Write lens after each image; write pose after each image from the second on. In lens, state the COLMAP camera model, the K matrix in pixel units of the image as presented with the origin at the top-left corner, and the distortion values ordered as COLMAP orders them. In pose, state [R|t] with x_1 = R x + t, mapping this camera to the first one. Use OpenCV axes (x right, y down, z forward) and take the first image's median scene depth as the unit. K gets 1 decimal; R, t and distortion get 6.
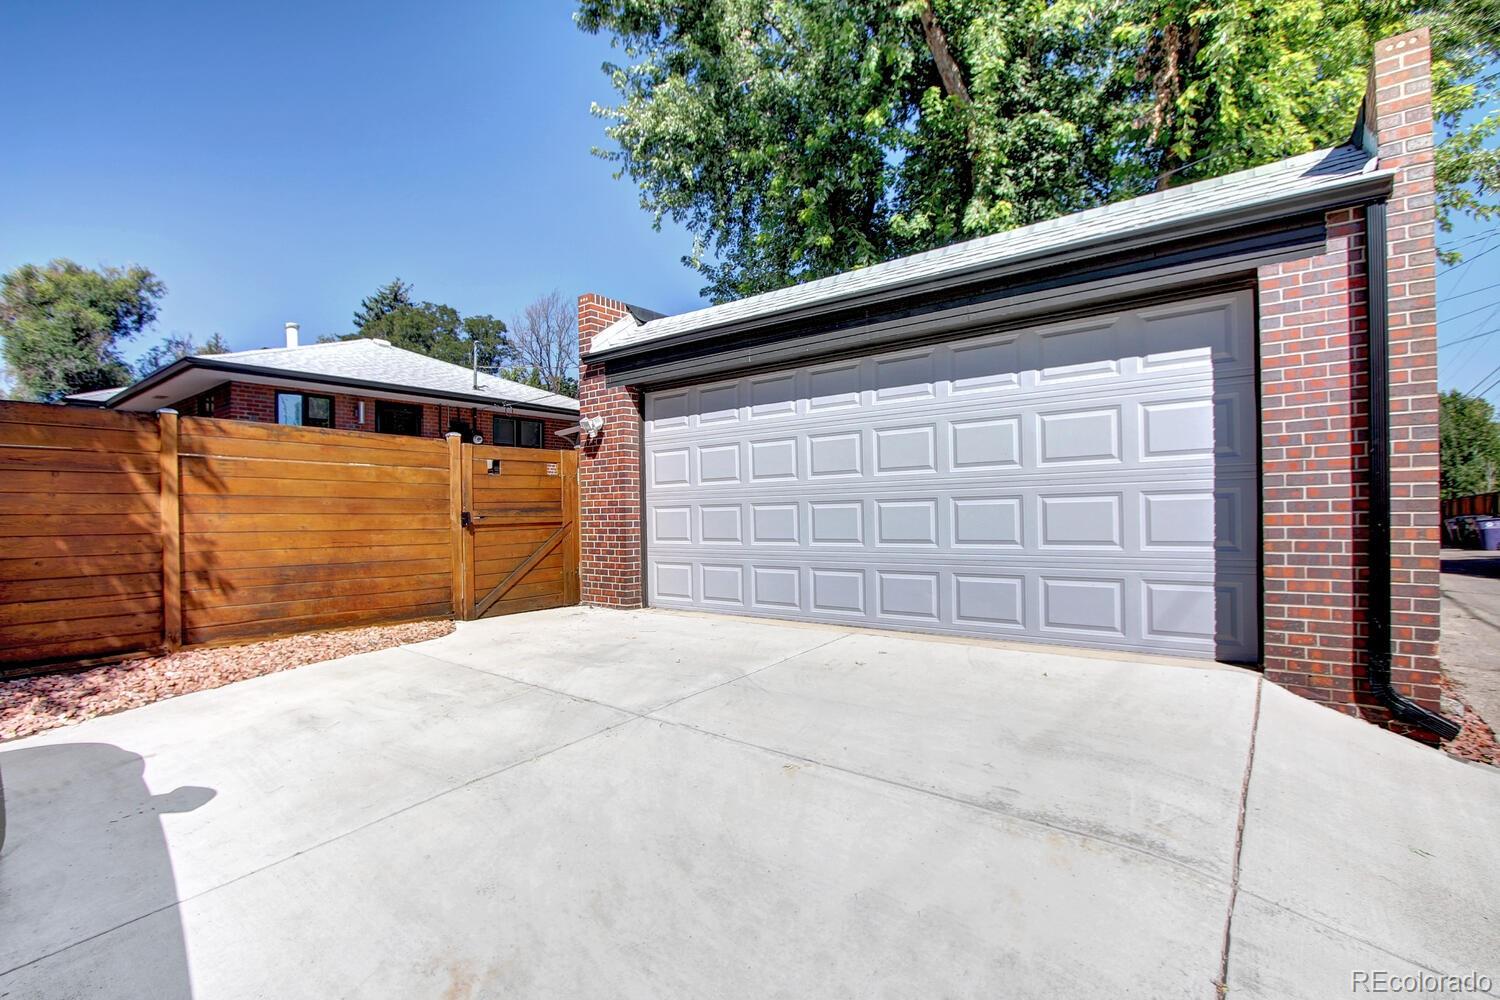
lens RADIAL K [[703.0, 0, 748.7], [0, 703.0, 514.5], [0, 0, 1]] dist [-0.025502, 0.004962]
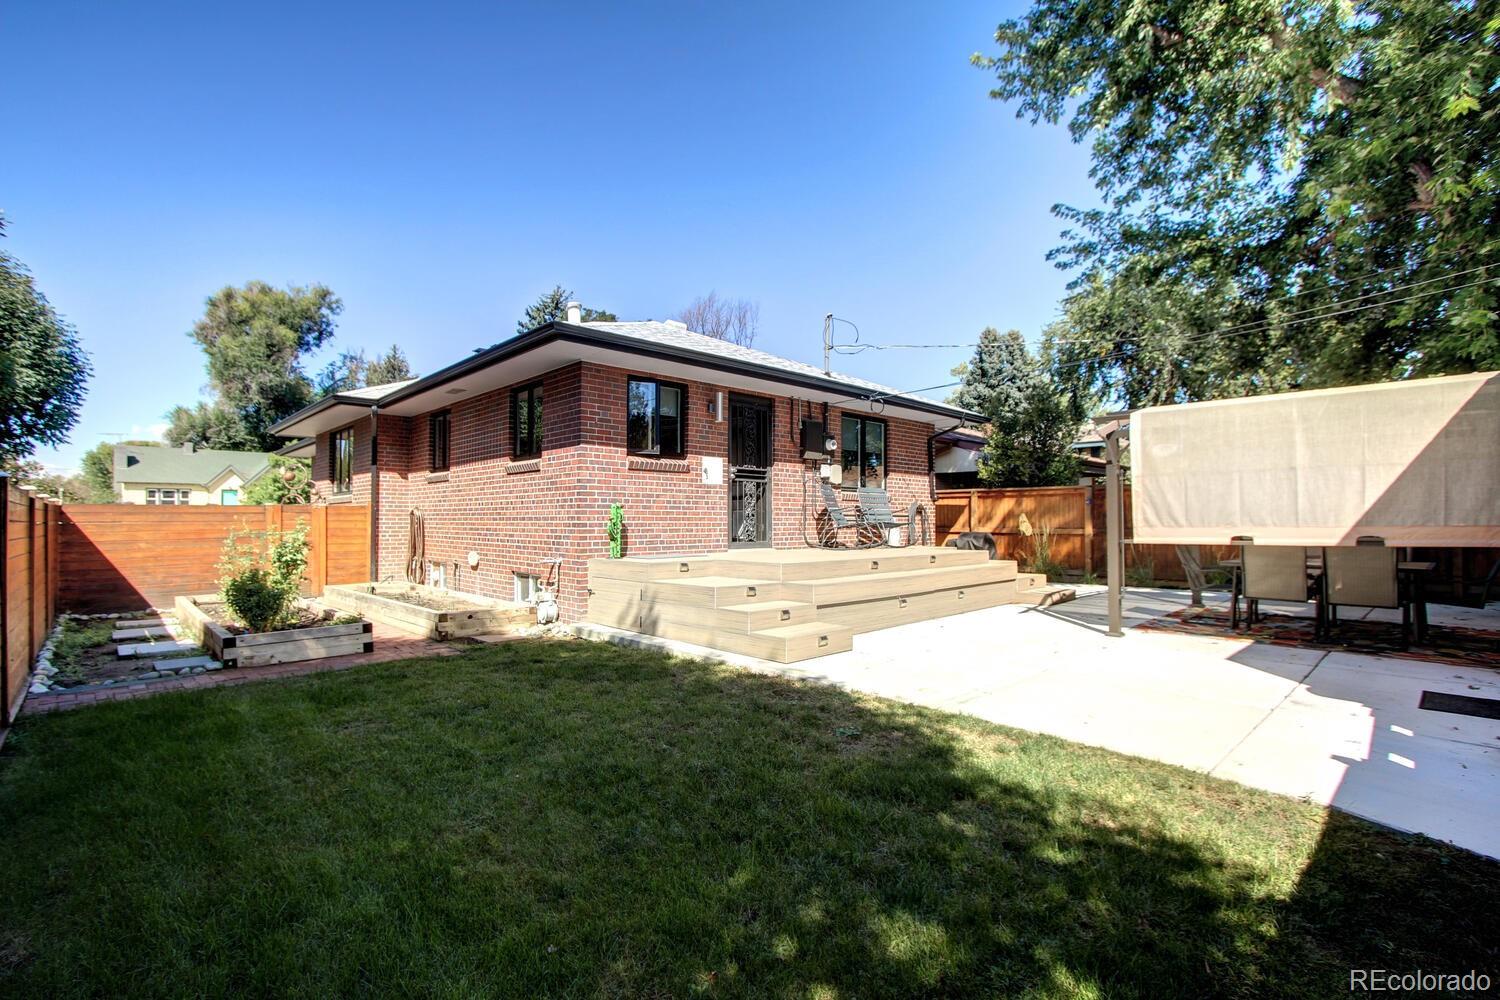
lens RADIAL K [[703.0, 0, 748.7], [0, 703.0, 514.5], [0, 0, 1]] dist [-0.025502, 0.004962]
pose [[0.988839, 0.008237, -0.148762, -0.088825], [-0.010003, 0.999888, -0.011125, -0.005852], [0.148654, 0.012489, 0.988810, 0.060850]]
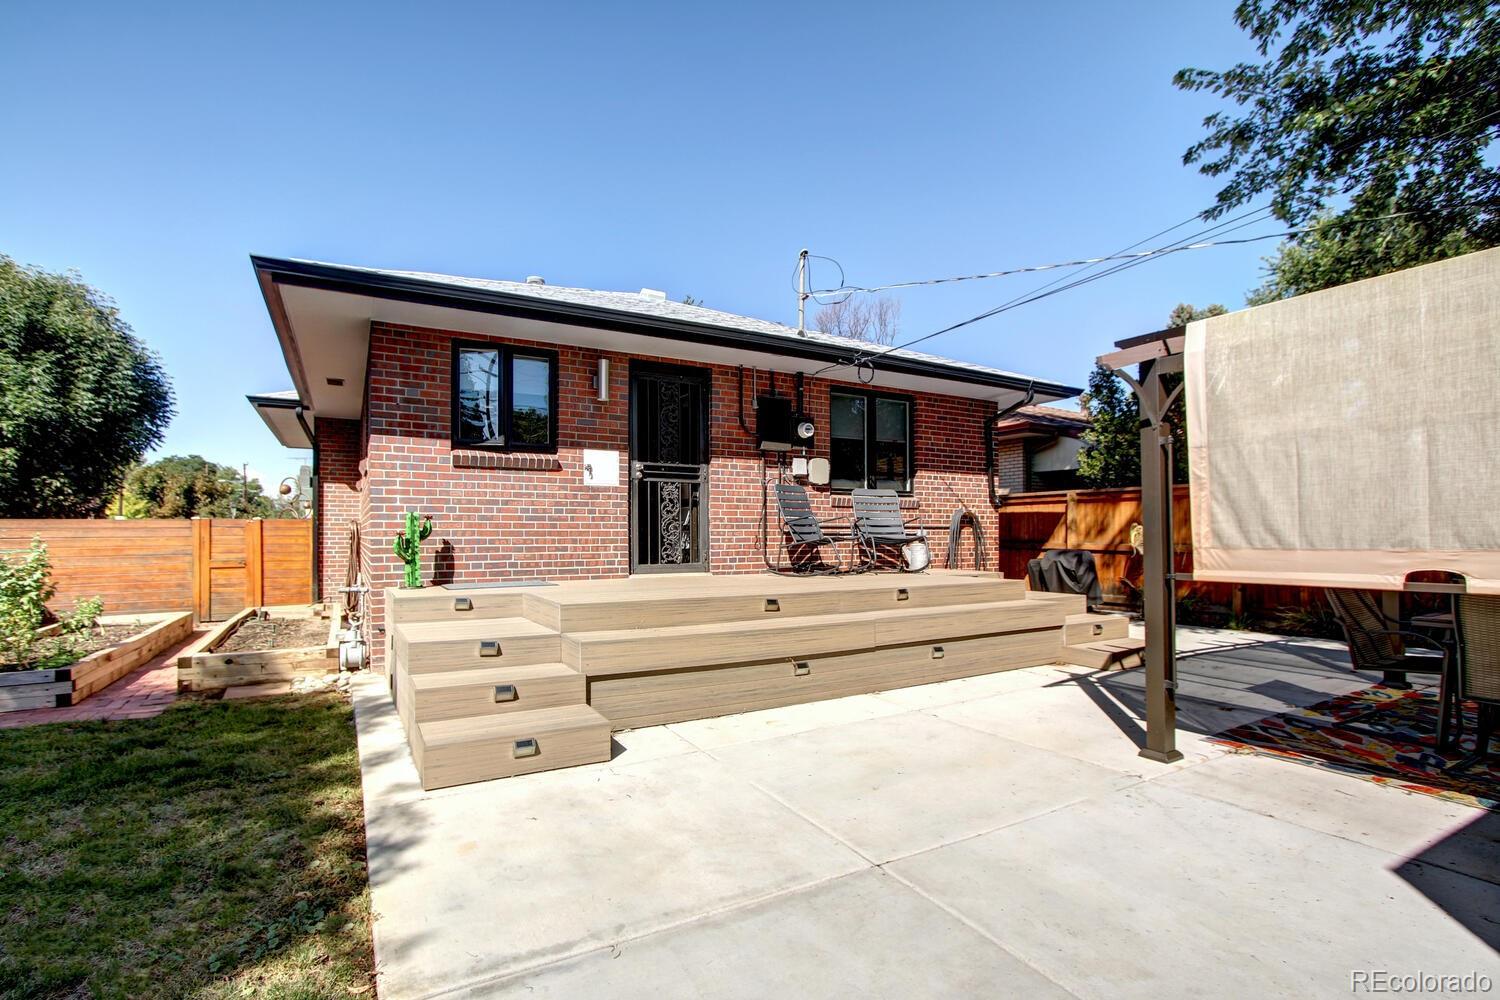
lens RADIAL K [[698.4, 0, 744.3], [0, 698.4, 533.0], [0, 0, 1]] dist [-0.014616, -0.000500]
pose [[0.916854, 0.007284, -0.399157, -0.052580], [-0.008221, 0.999966, -0.000637, -0.006718], [0.399139, 0.003865, 0.916882, 0.119566]]
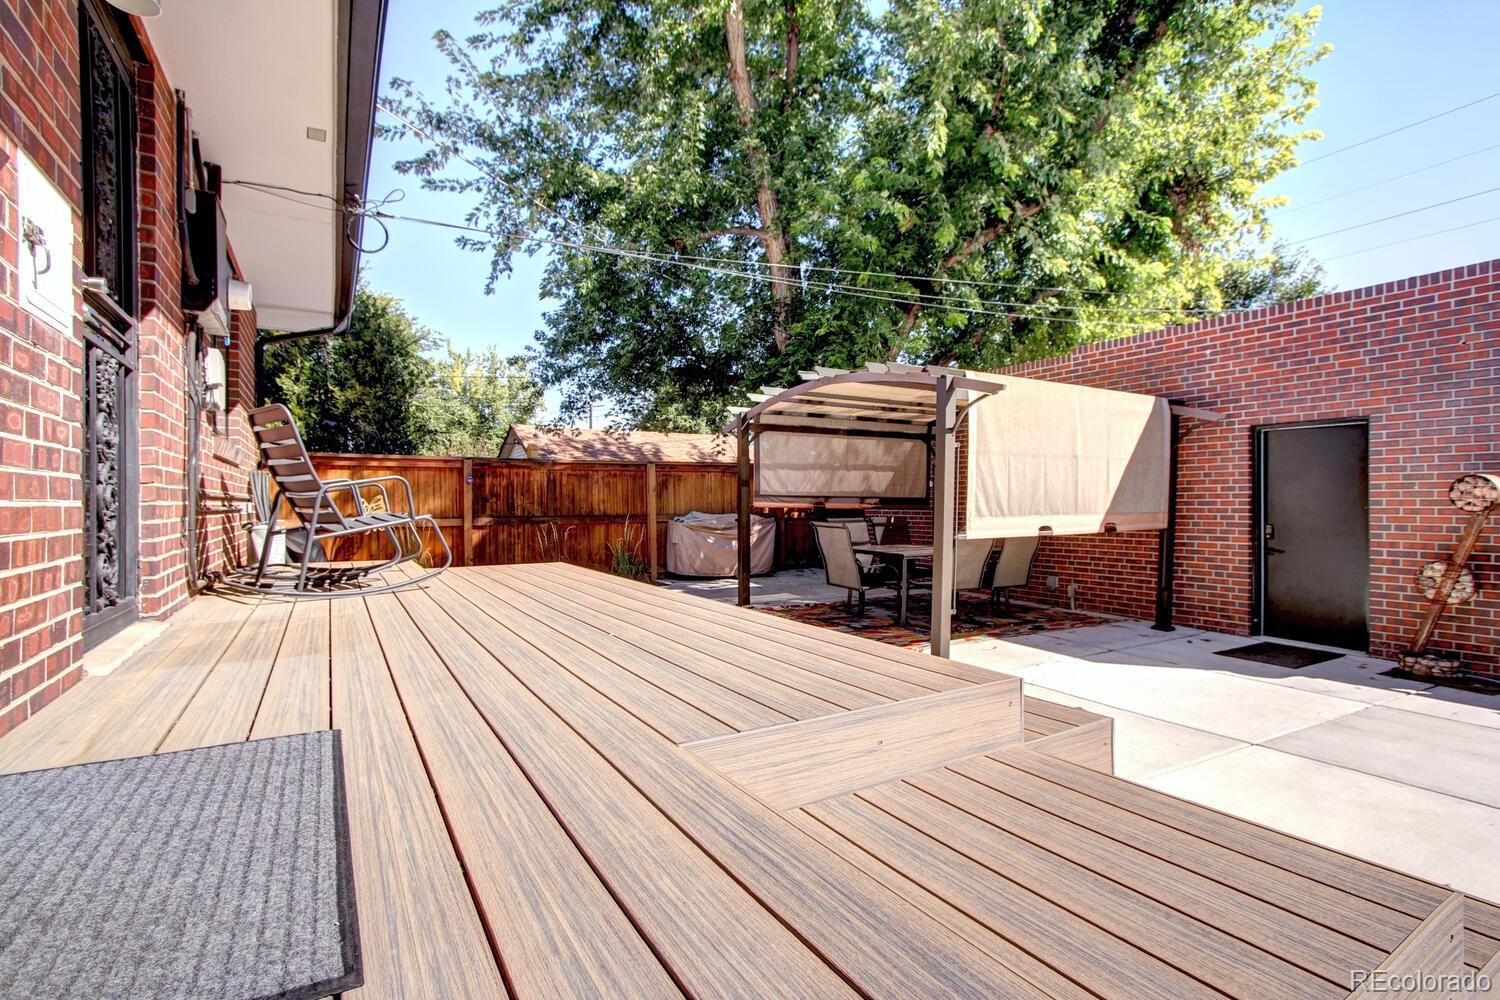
lens RADIAL K [[683.6, 0, 746.9], [0, 683.6, 502.0], [0, 0, 1]] dist [-0.019581, 0.000433]
pose [[0.371945, 0.008155, 0.928219, -0.136474], [0.001904, 0.999953, -0.009548, -0.007080], [-0.928253, 0.005319, 0.371912, 0.183218]]
